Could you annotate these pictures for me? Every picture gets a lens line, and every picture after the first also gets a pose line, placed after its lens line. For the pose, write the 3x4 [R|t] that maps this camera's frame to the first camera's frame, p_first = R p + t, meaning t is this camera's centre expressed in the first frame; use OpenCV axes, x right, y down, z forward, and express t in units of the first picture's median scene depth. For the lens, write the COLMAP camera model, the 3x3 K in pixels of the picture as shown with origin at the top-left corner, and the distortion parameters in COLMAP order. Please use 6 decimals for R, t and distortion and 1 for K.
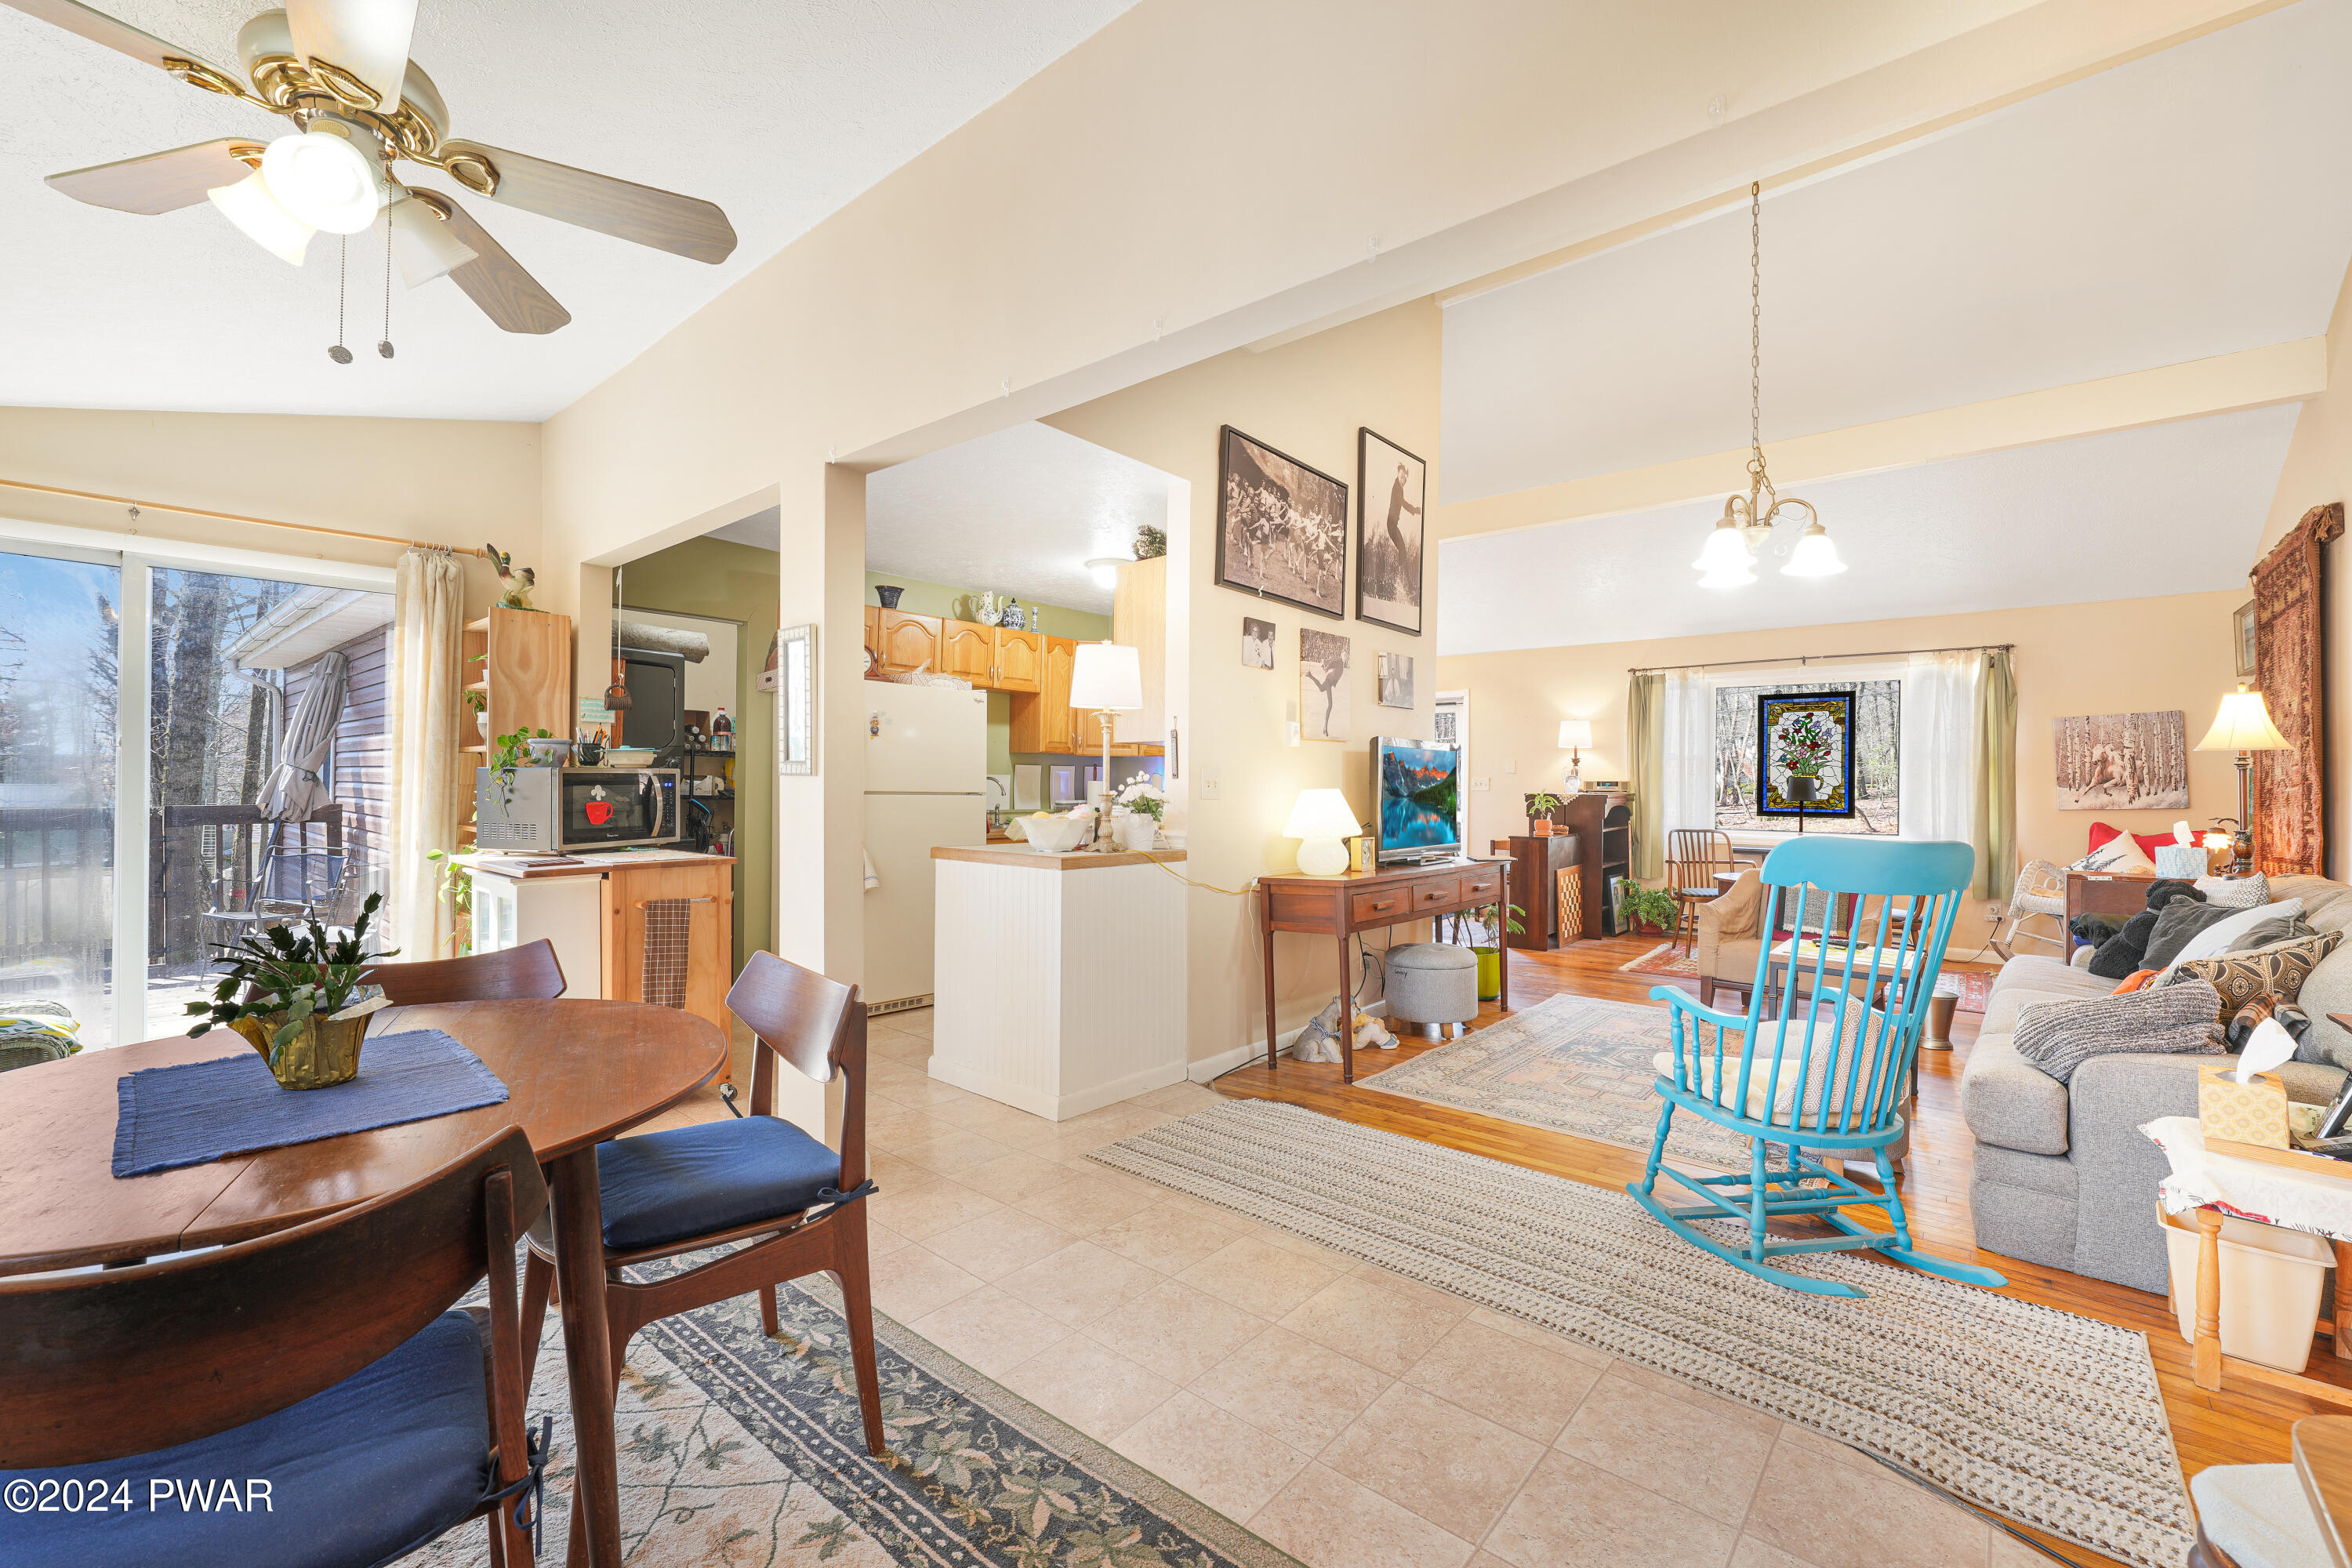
lens RADIAL K [[960.4, 0, 1181.1], [0, 960.4, 781.2], [0, 0, 1]] dist [-0.021634, 0.006794]
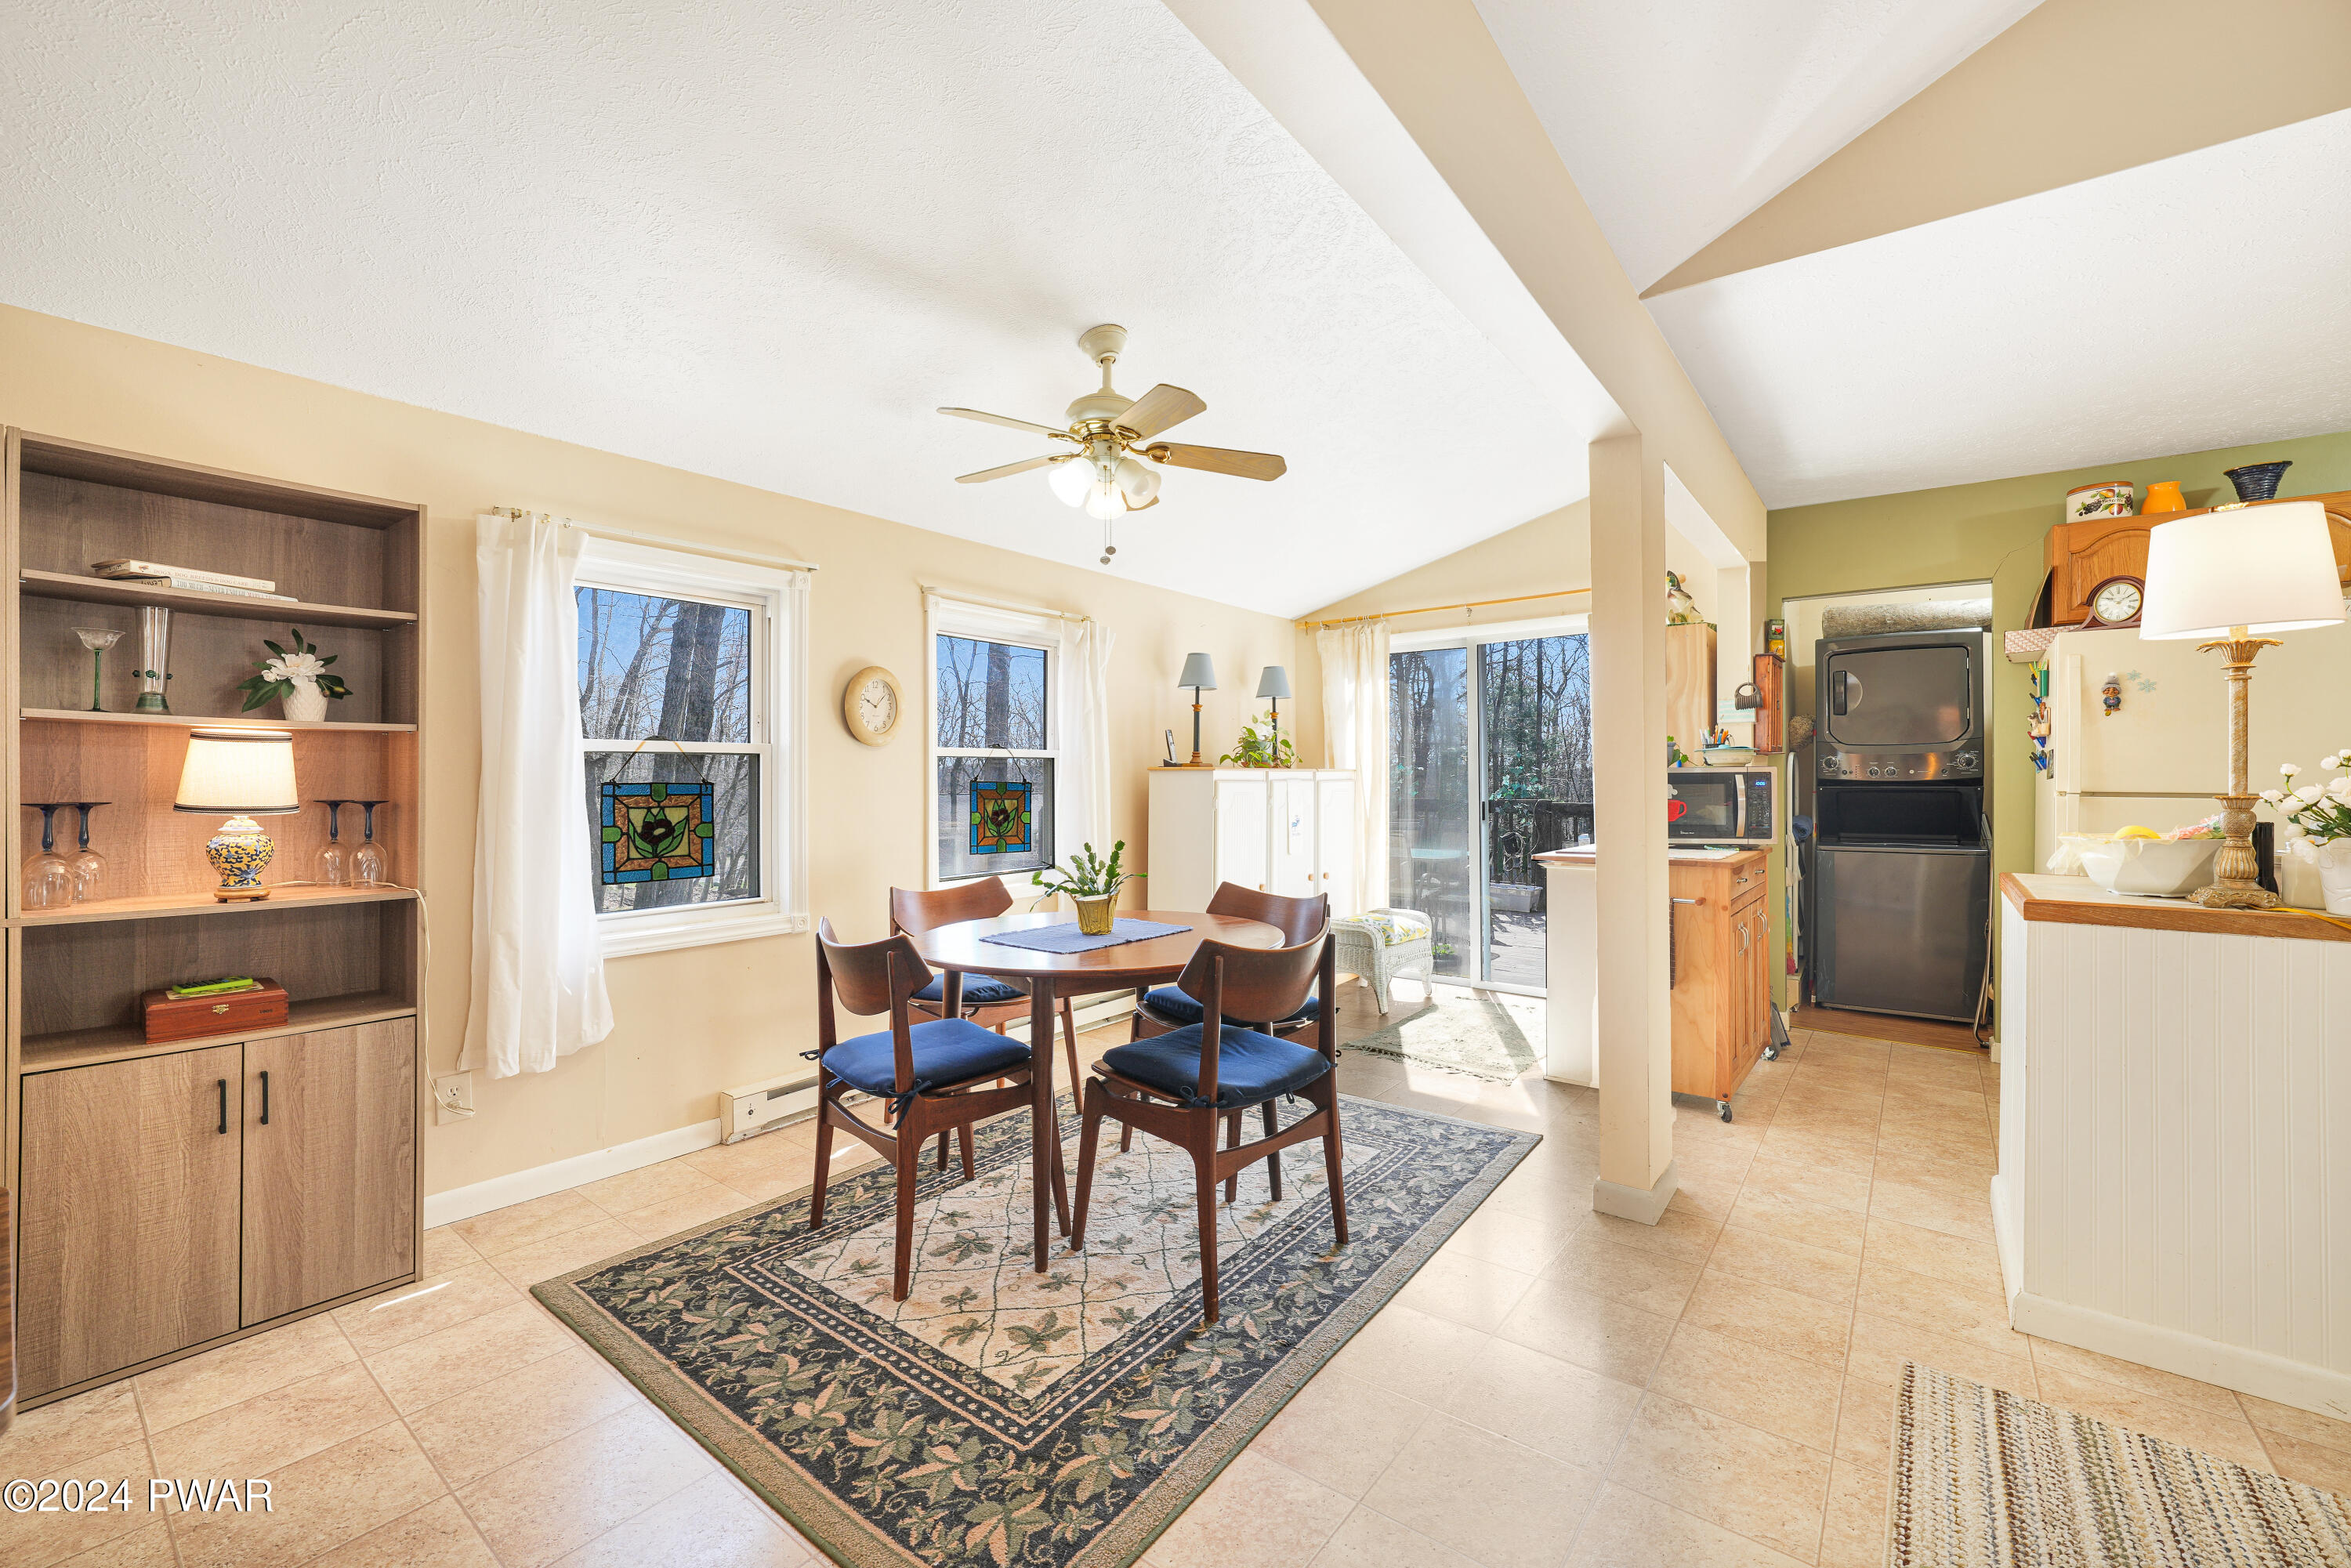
lens RADIAL K [[960.0, 0, 1180.6], [0, 960.0, 781.2], [0, 0, 1]] dist [-0.021634, 0.006794]
pose [[0.052157, -0.006074, -0.998620, 0.679300], [0.006267, 0.999964, -0.005755, 0.006763], [0.998619, -0.005958, 0.052193, 0.660134]]
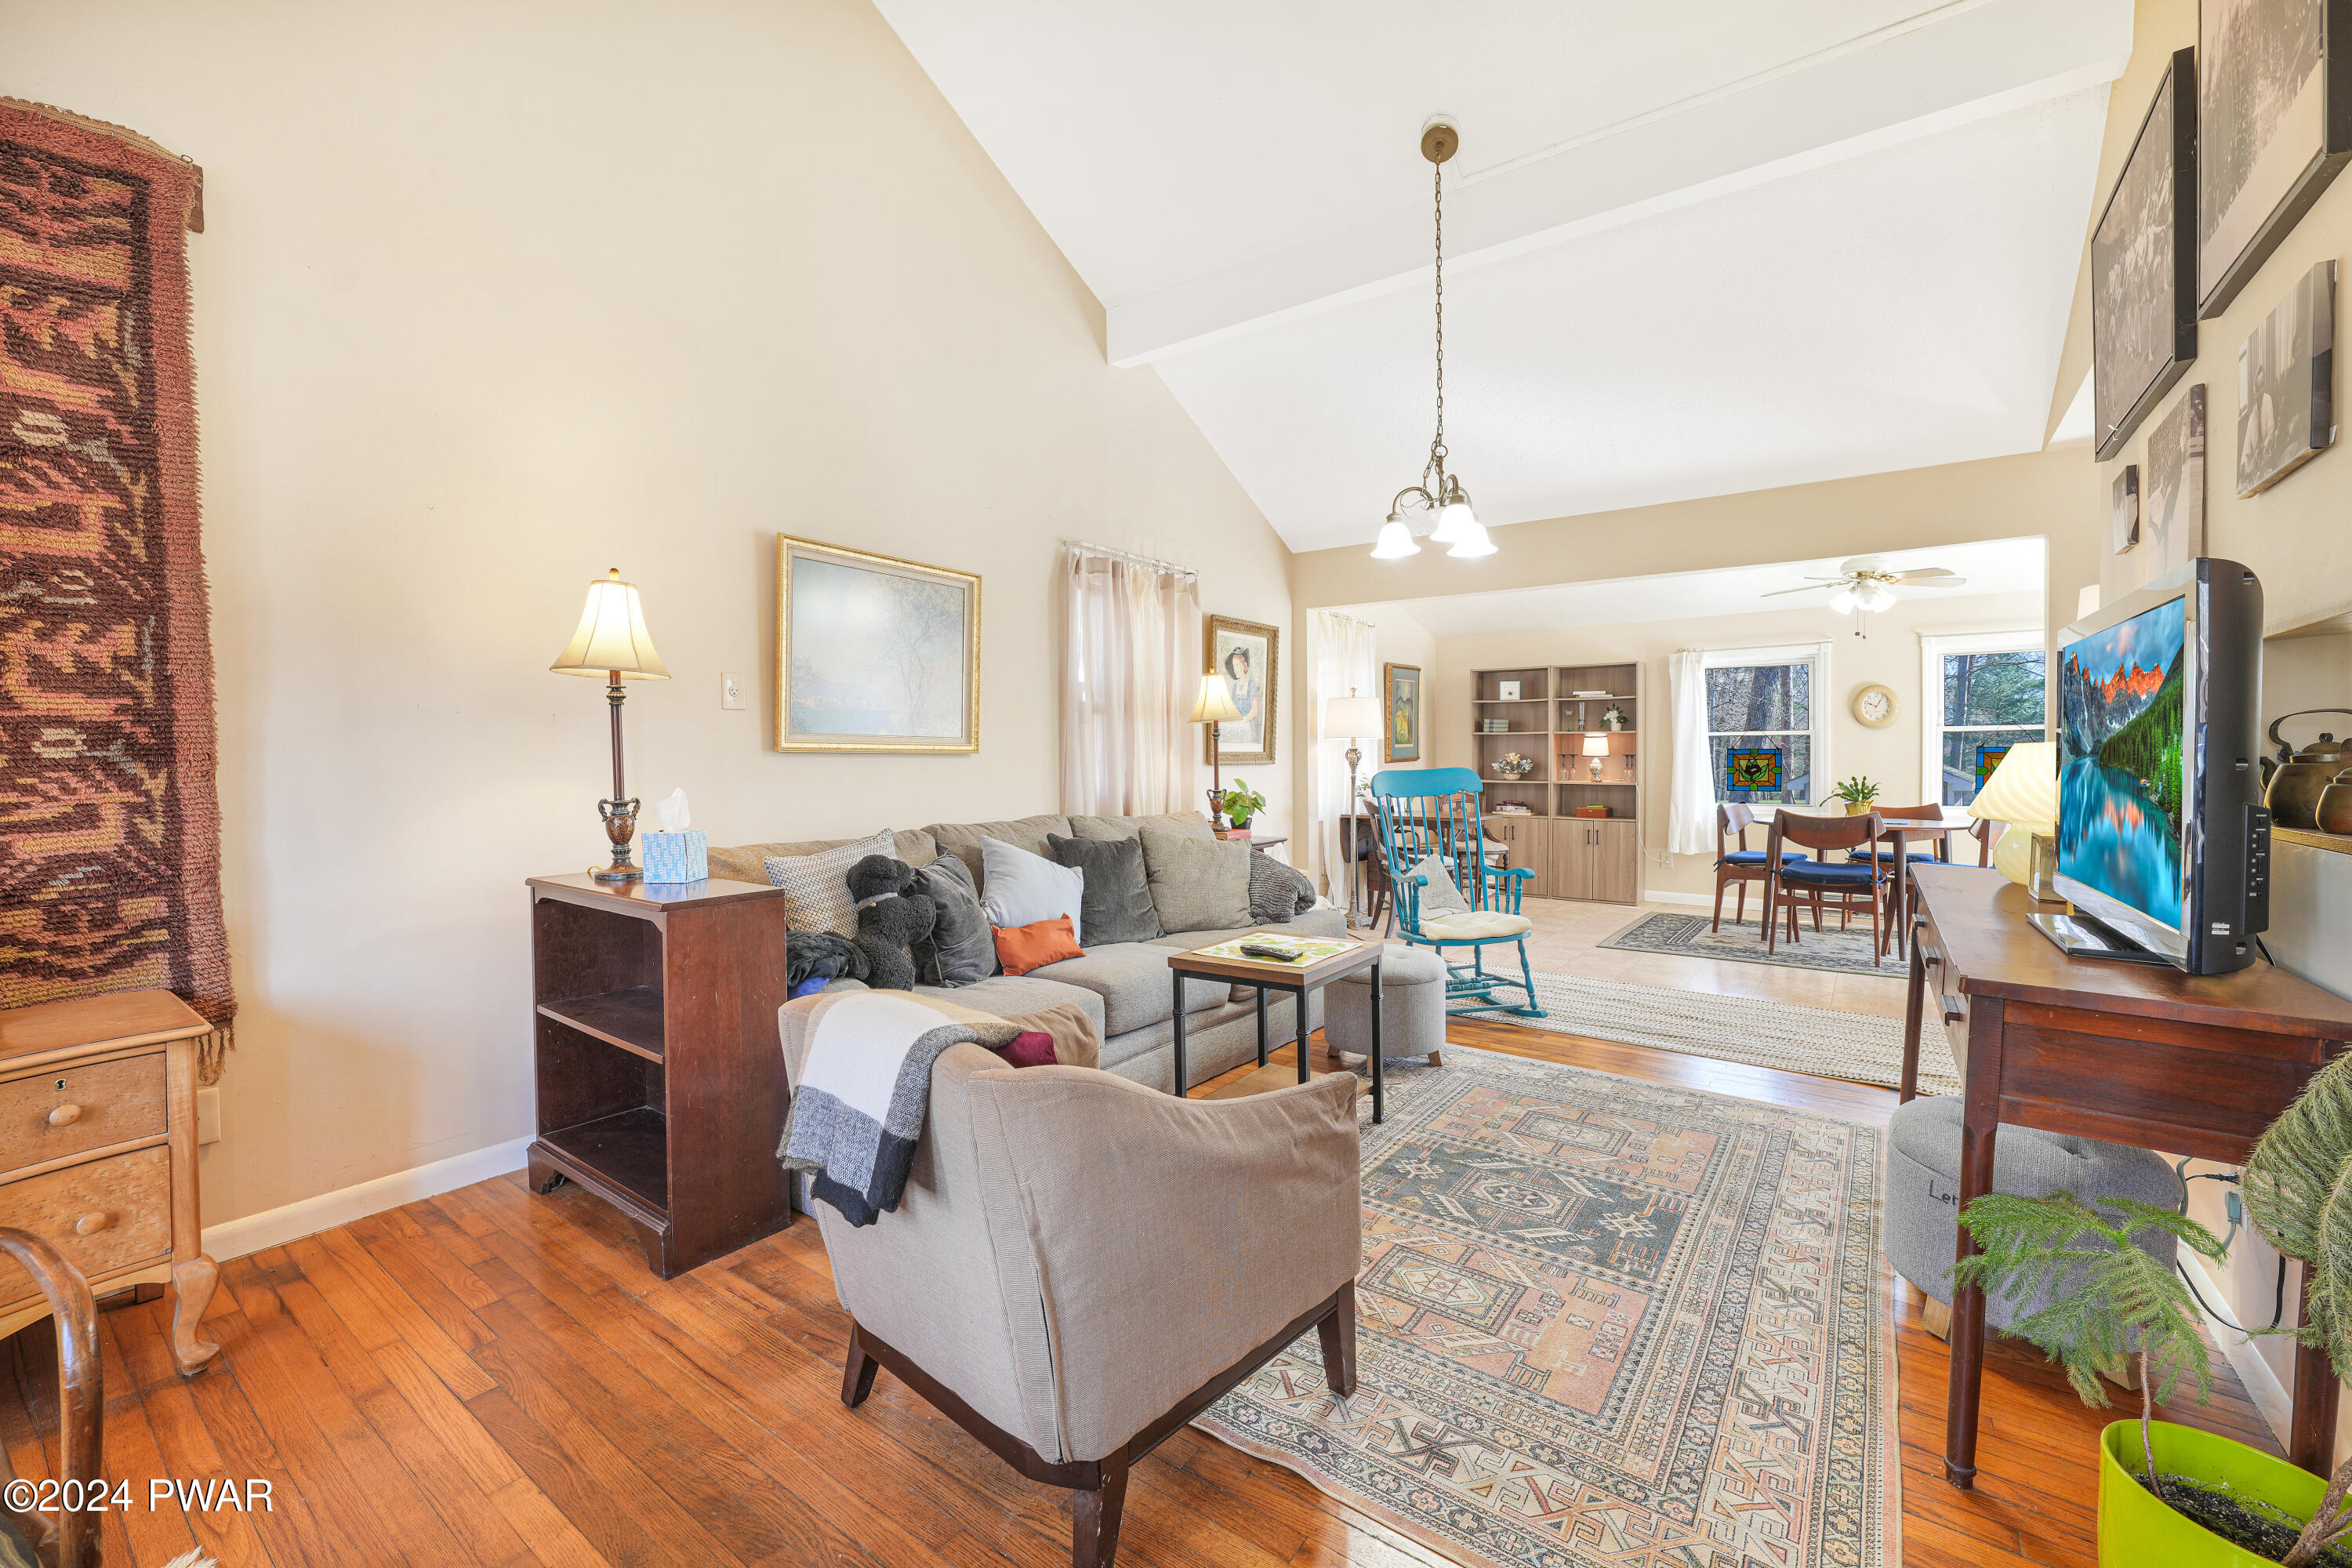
lens RADIAL K [[960.4, 0, 1181.1], [0, 960.4, 781.2], [0, 0, 1]] dist [-0.021634, 0.006794]
pose [[-0.996802, -0.002603, -0.079868, 1.409231], [-0.004240, 0.999784, 0.020342, 0.046749], [0.079798, 0.020616, -0.996598, 2.964508]]
